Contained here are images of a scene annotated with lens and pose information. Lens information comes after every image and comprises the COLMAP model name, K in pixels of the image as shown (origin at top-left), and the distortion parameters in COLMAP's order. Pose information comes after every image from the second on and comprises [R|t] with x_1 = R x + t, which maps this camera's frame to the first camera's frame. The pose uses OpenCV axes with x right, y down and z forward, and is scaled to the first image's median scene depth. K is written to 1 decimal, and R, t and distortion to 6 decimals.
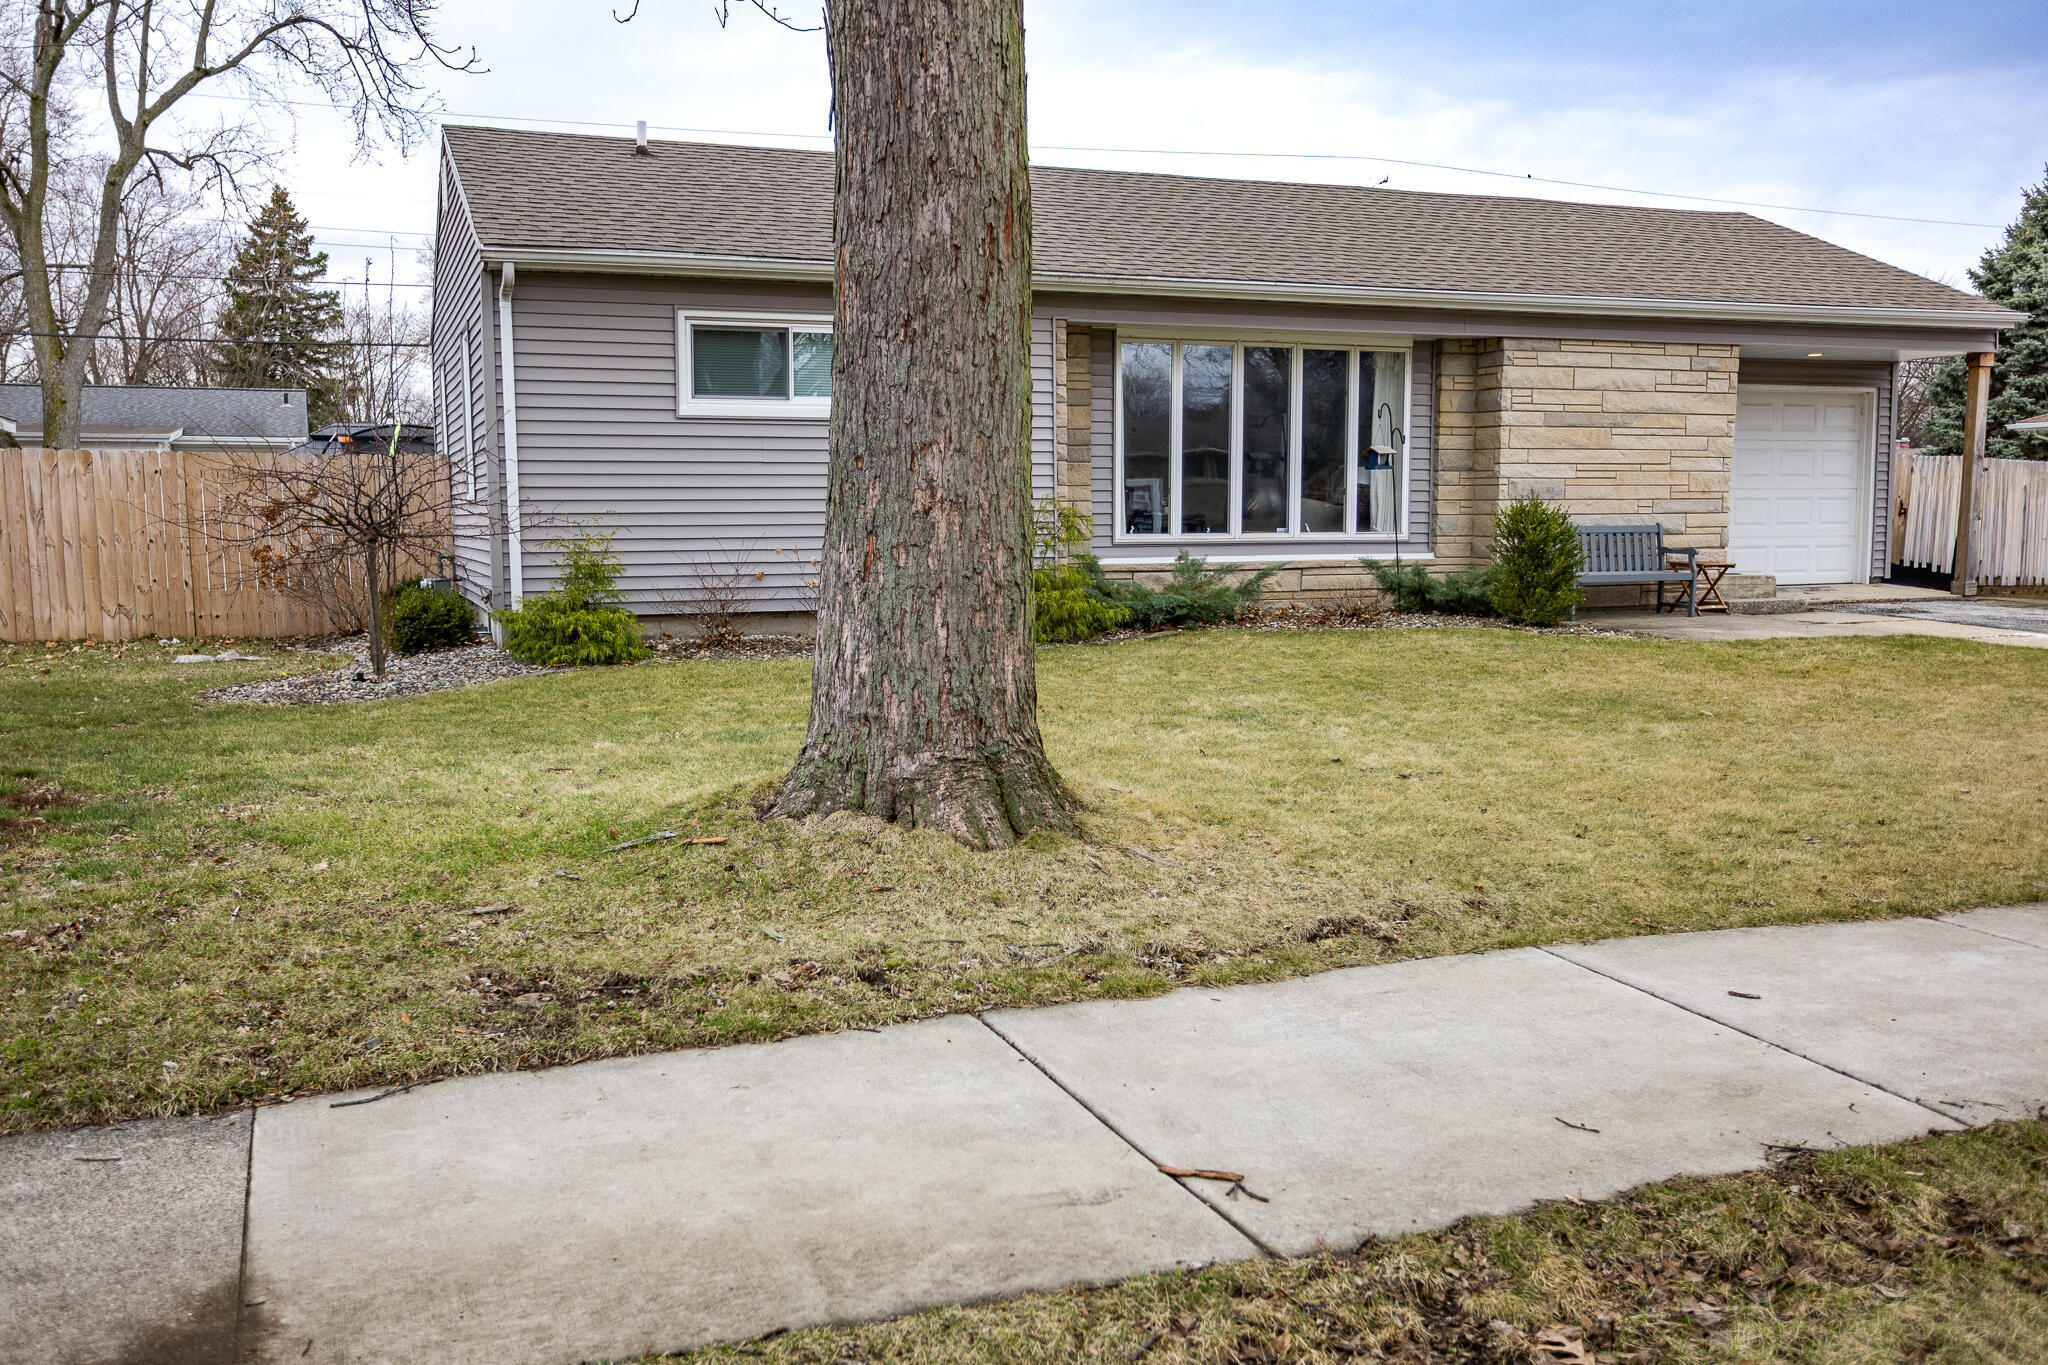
lens RADIAL K [[1736.9, 0, 1022.9], [0, 1736.9, 686.6], [0, 0, 1]] dist [0.038761, 0.007716]
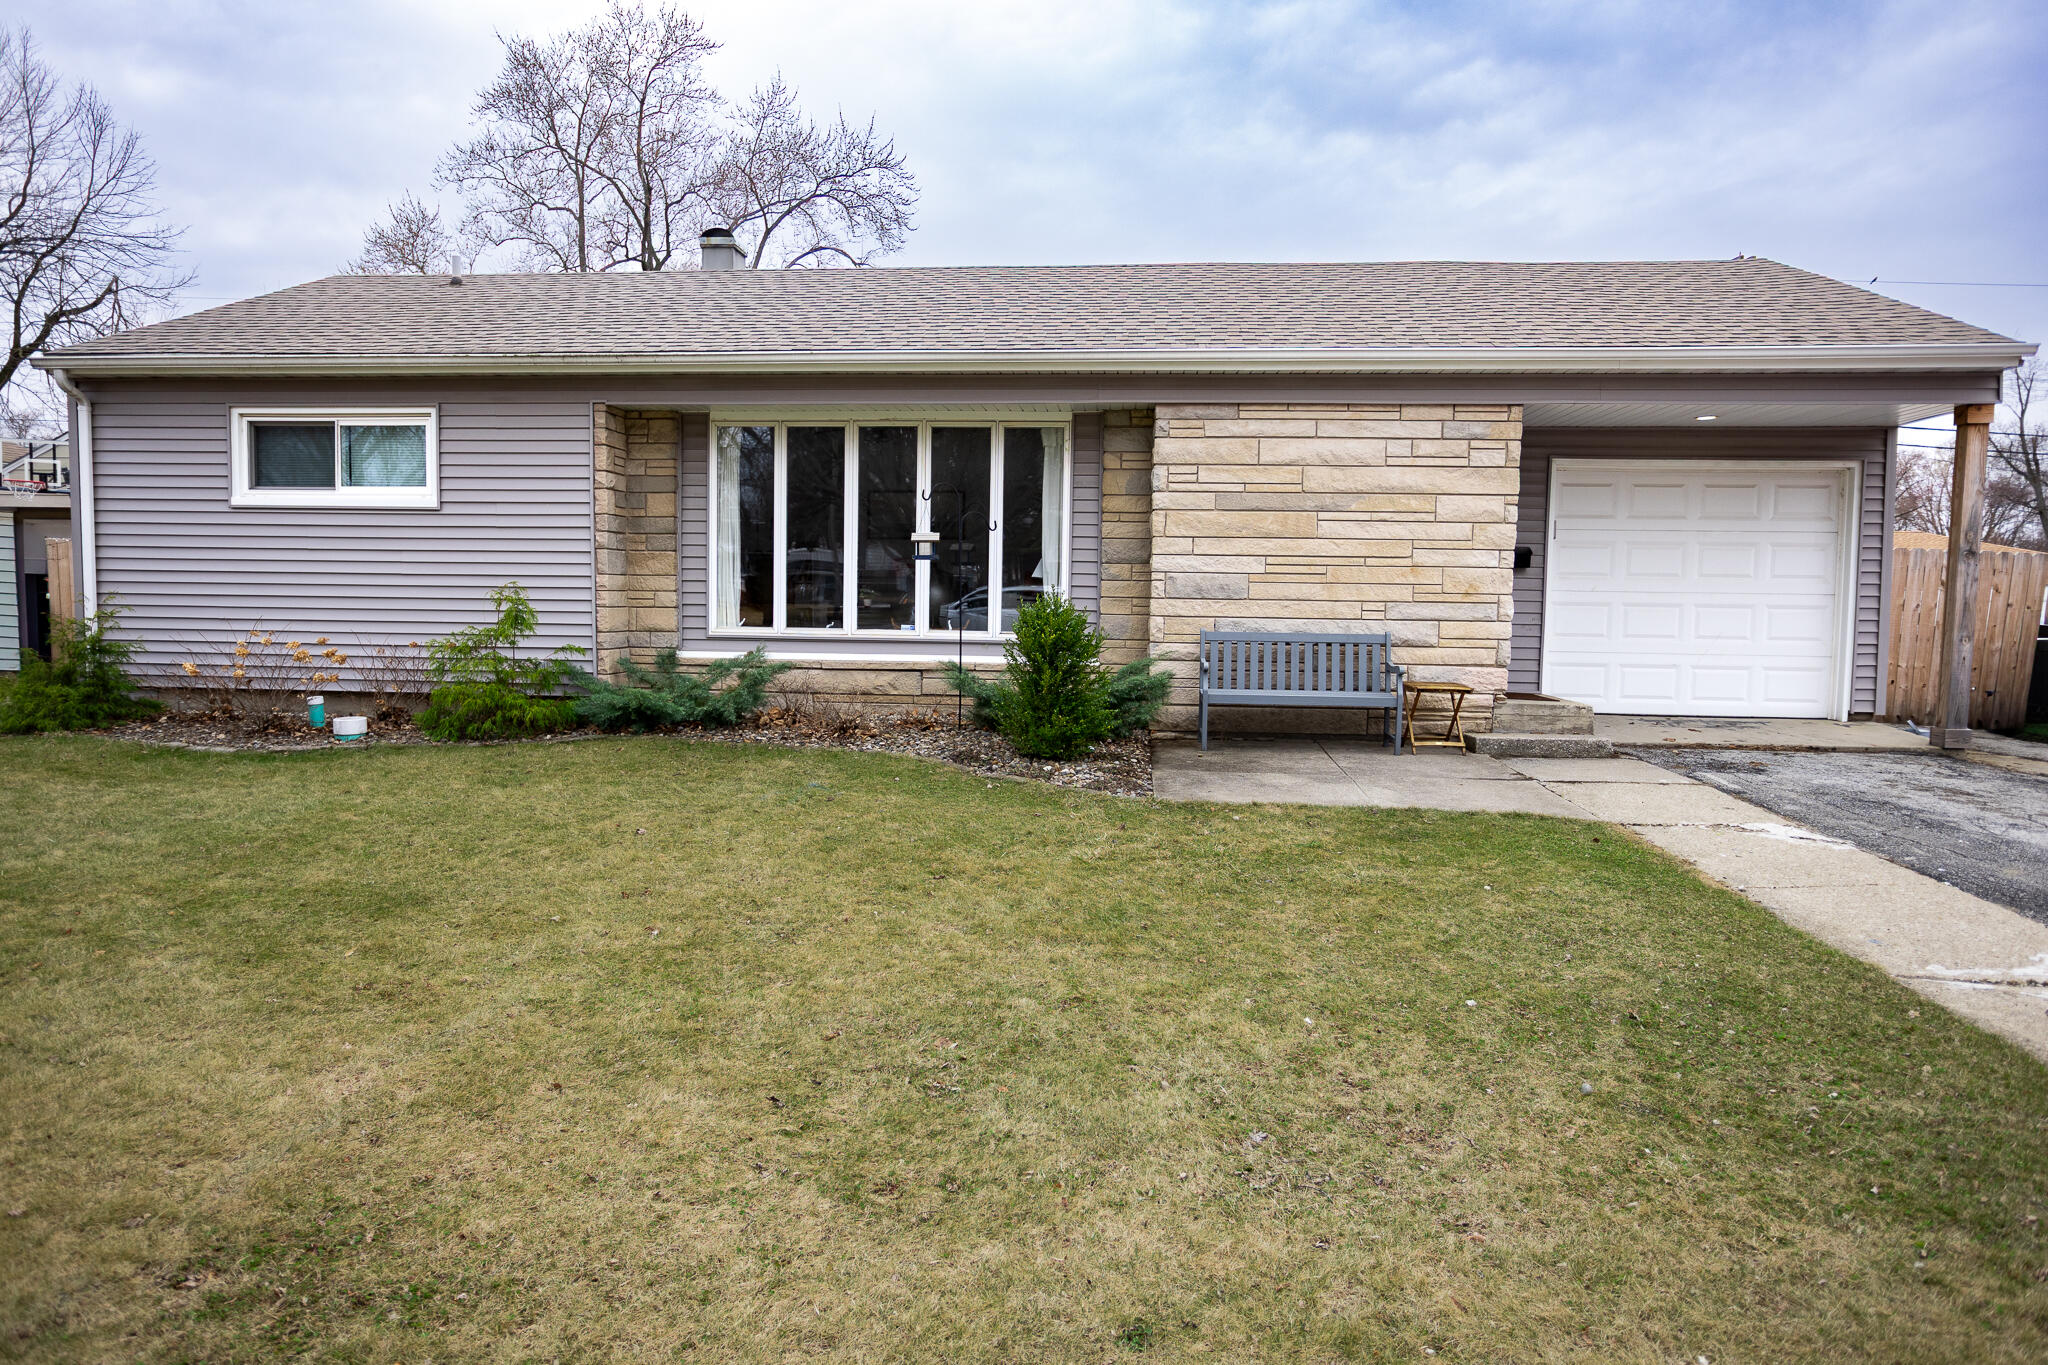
lens RADIAL K [[1247.6, 0, 1024.3], [0, 1247.6, 684.5], [0, 0, 1]] dist [-0.004141, 0.001062]
pose [[0.893895, 0.046377, -0.445871, 0.484319], [-0.063190, 0.997739, -0.022908, -0.048066], [0.443800, 0.048652, 0.894804, 0.438090]]
